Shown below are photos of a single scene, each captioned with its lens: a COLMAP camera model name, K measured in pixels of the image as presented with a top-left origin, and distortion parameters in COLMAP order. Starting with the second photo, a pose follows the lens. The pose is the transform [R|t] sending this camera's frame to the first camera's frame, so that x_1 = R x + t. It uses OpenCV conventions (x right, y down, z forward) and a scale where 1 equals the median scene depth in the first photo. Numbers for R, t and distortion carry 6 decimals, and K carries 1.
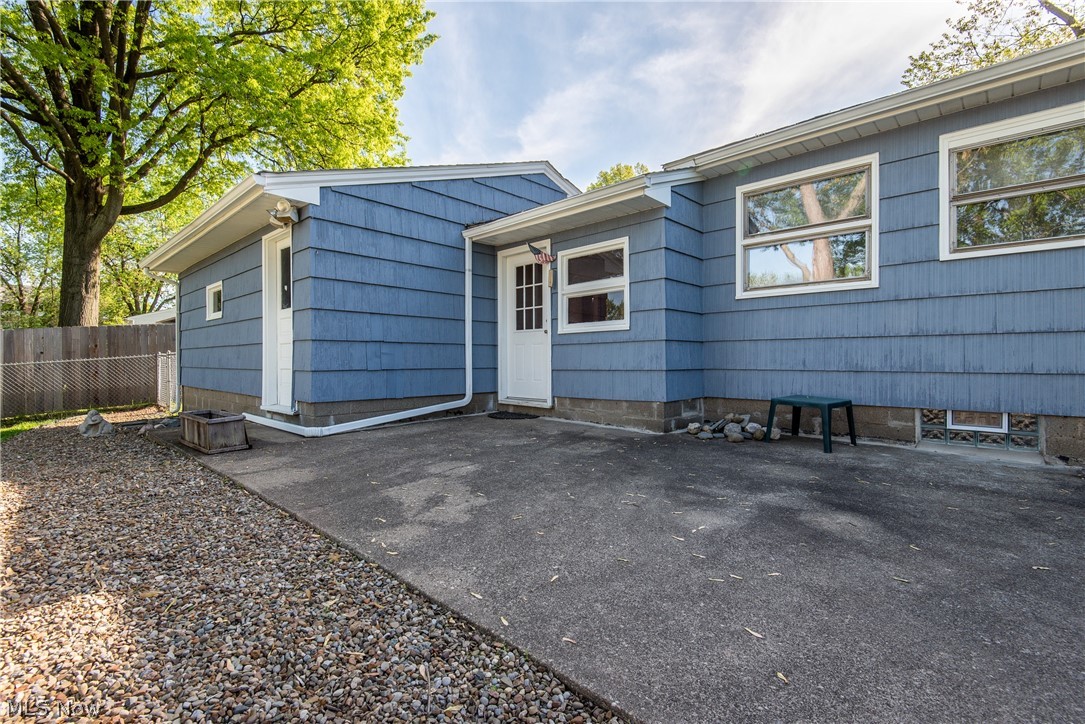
lens RADIAL K [[498.4, 0, 539.7], [0, 498.4, 361.9], [0, 0, 1]] dist [0.019959, -0.009799]
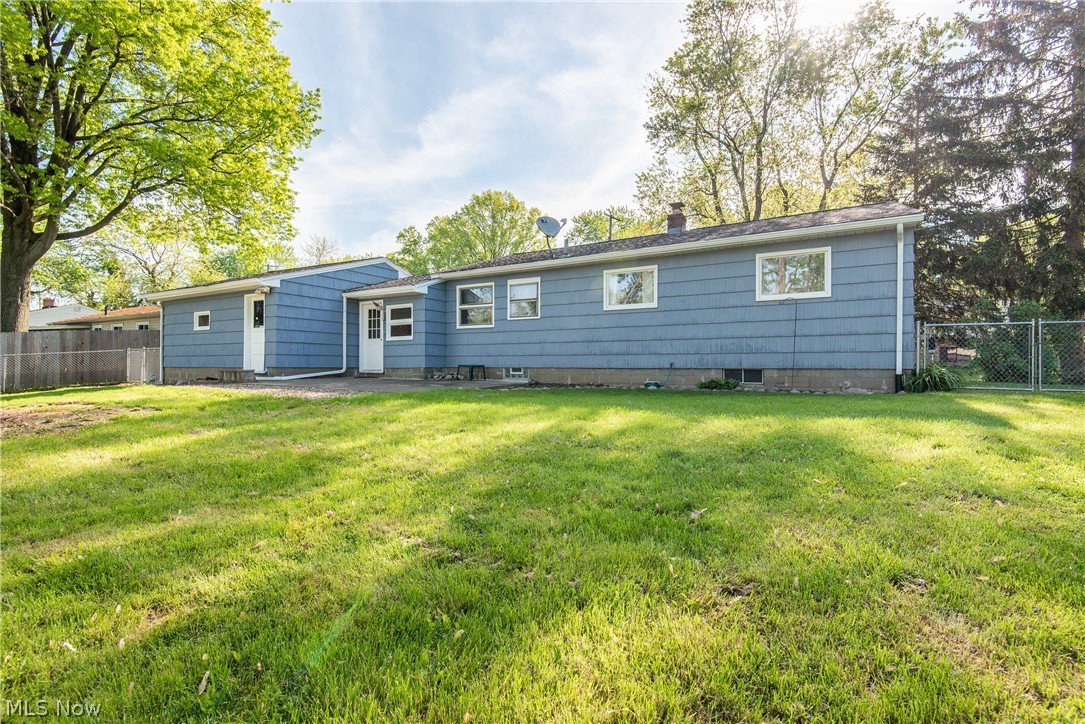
lens RADIAL K [[498.4, 0, 551.7], [0, 498.4, 361.4], [0, 0, 1]] dist [0.019959, -0.009799]
pose [[0.968478, 0.006776, 0.249009, 0.202487], [-0.003432, 0.999898, -0.013861, 0.067873], [-0.249077, 0.012570, 0.968402, -1.422719]]
